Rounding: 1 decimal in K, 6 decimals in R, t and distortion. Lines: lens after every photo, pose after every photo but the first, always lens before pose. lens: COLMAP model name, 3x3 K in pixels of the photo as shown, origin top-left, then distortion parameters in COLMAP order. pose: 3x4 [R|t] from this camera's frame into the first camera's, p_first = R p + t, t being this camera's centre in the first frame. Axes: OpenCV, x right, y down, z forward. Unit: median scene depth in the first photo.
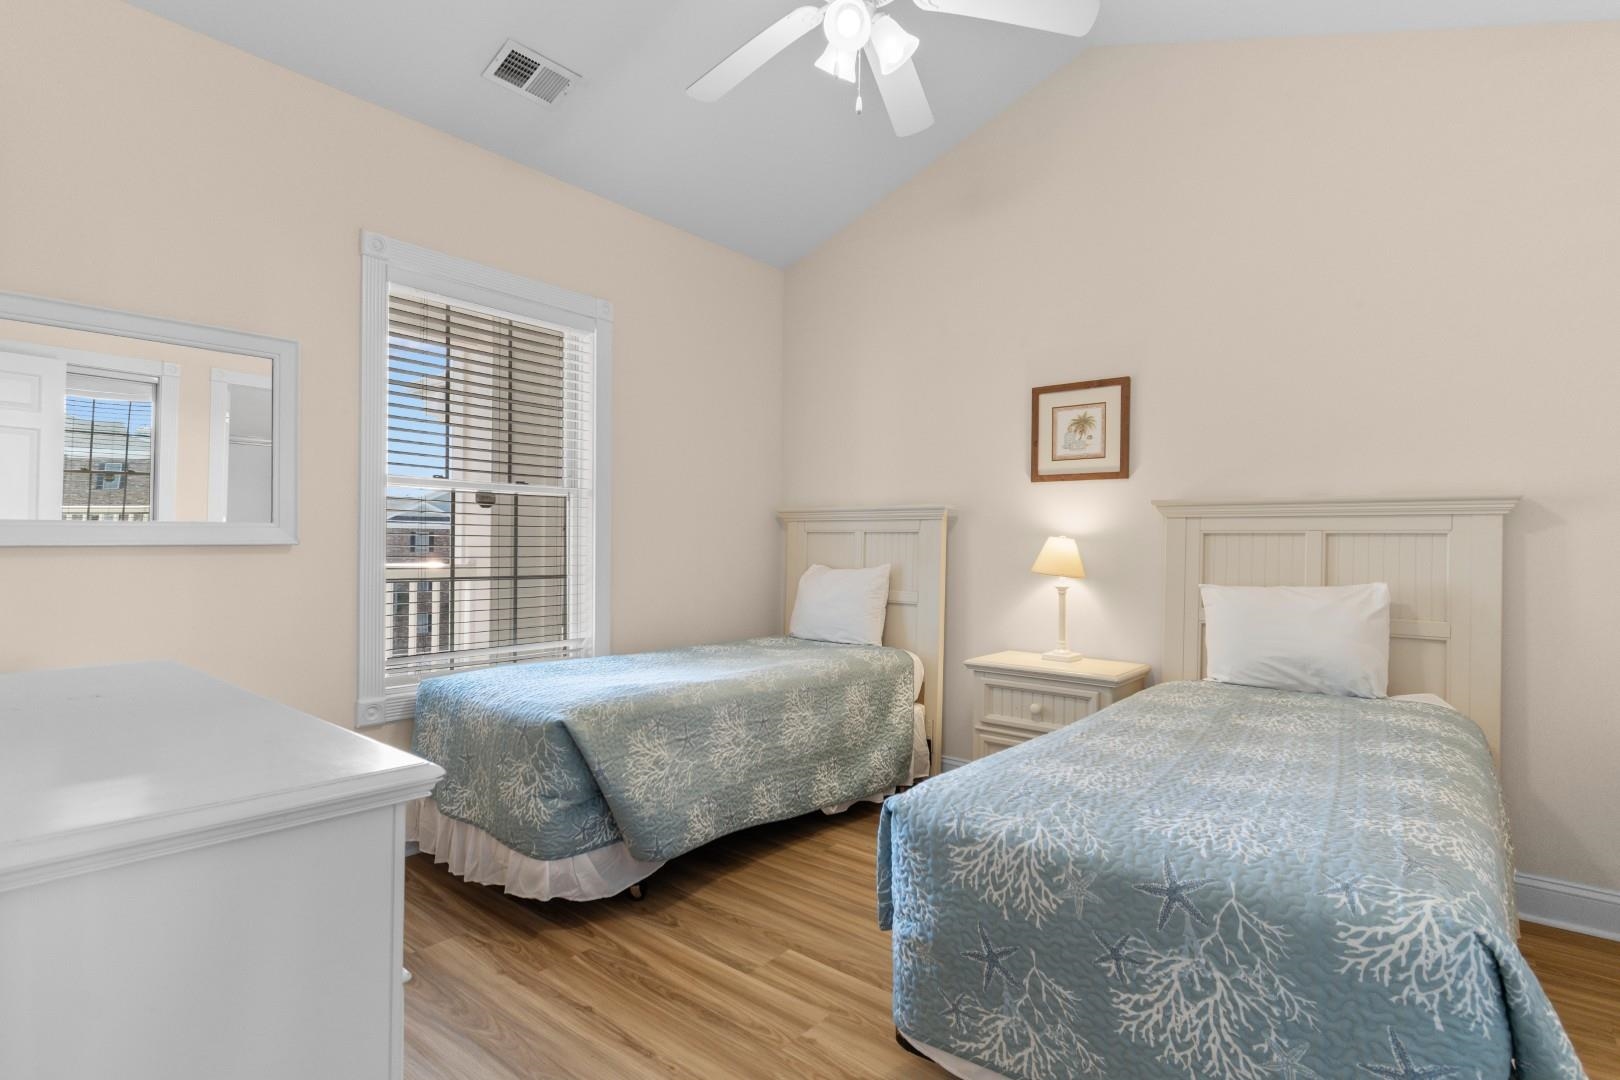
lens RADIAL K [[795.4, 0, 807.3], [0, 795.4, 545.6], [0, 0, 1]] dist [0.011700, -0.006089]
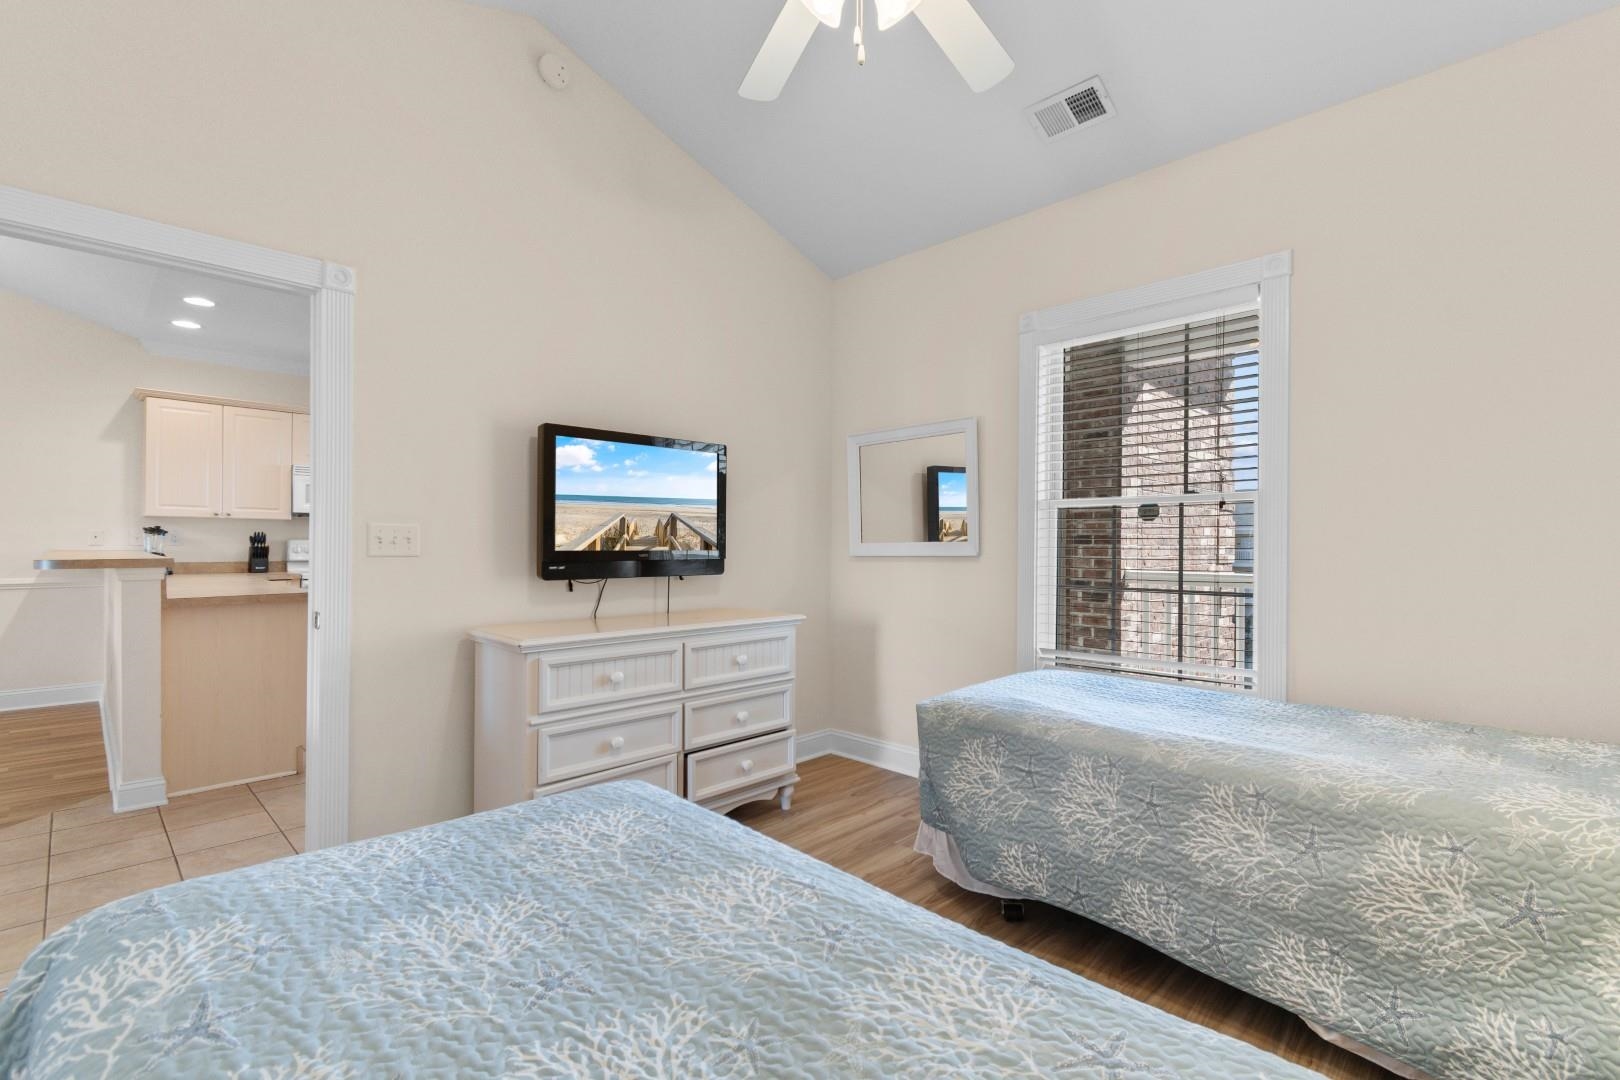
lens RADIAL K [[716.0, 0, 816.6], [0, 716.0, 540.6], [0, 0, 1]] dist [0.009245, -0.003207]
pose [[-0.076947, -0.016715, -0.996895, 0.602955], [-0.003477, 0.999858, -0.016497, -0.006608], [0.997029, 0.002197, -0.076994, 0.719858]]
